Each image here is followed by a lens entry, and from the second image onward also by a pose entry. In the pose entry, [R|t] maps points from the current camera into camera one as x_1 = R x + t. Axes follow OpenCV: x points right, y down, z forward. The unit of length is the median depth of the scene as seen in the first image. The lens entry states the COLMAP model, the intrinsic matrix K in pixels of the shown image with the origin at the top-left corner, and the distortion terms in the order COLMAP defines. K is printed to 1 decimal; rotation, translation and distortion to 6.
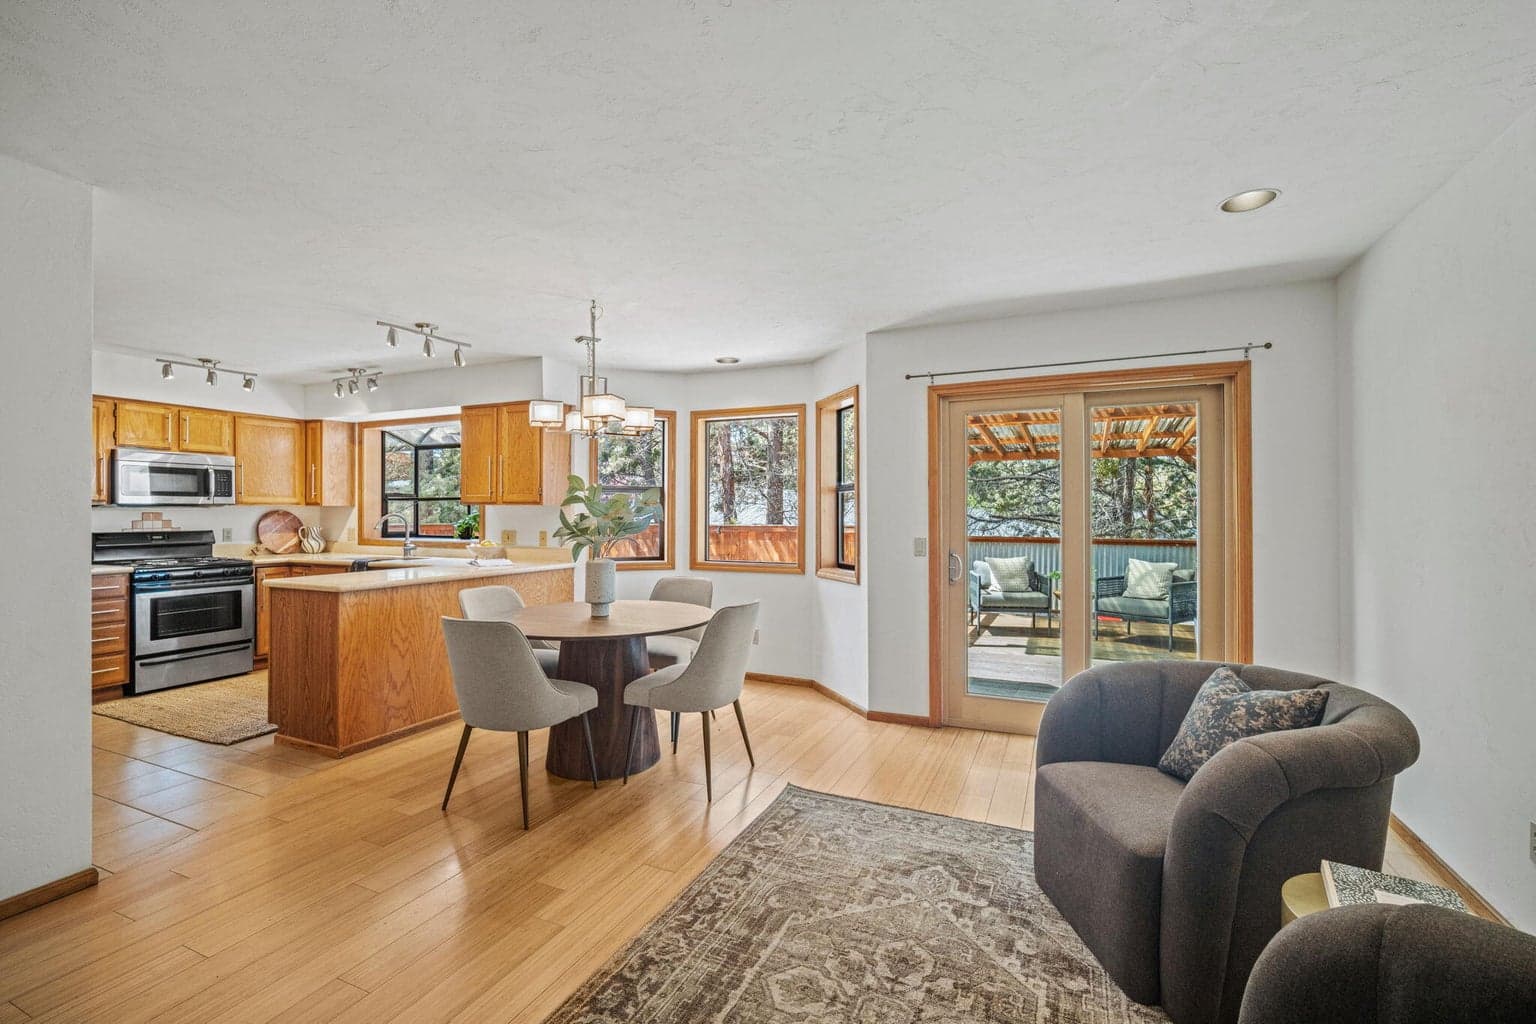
lens RADIAL K [[674.9, 0, 773.2], [0, 674.9, 511.6], [0, 0, 1]] dist [-0.002941, -0.000127]
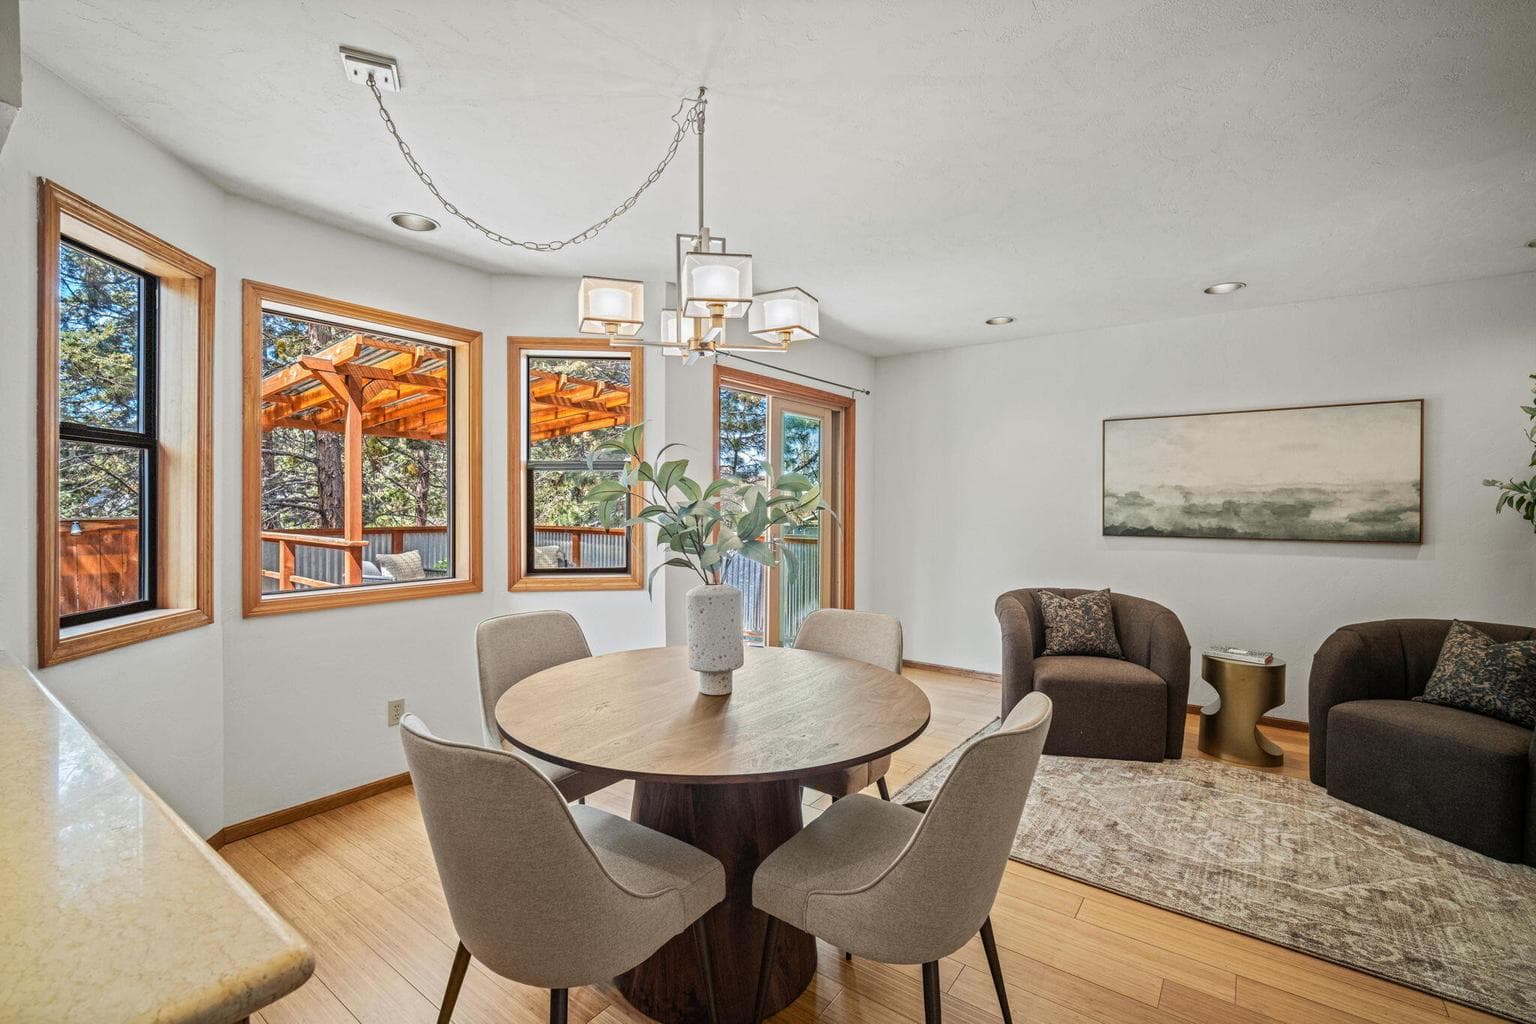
lens RADIAL K [[674.9, 0, 774.4], [0, 674.9, 507.8], [0, 0, 1]] dist [-0.002941, -0.000127]
pose [[0.209760, -0.005543, 0.977737, -1.344090], [-0.006542, 0.999954, 0.007072, 0.010205], [-0.977731, -0.007880, 0.209714, 1.472660]]
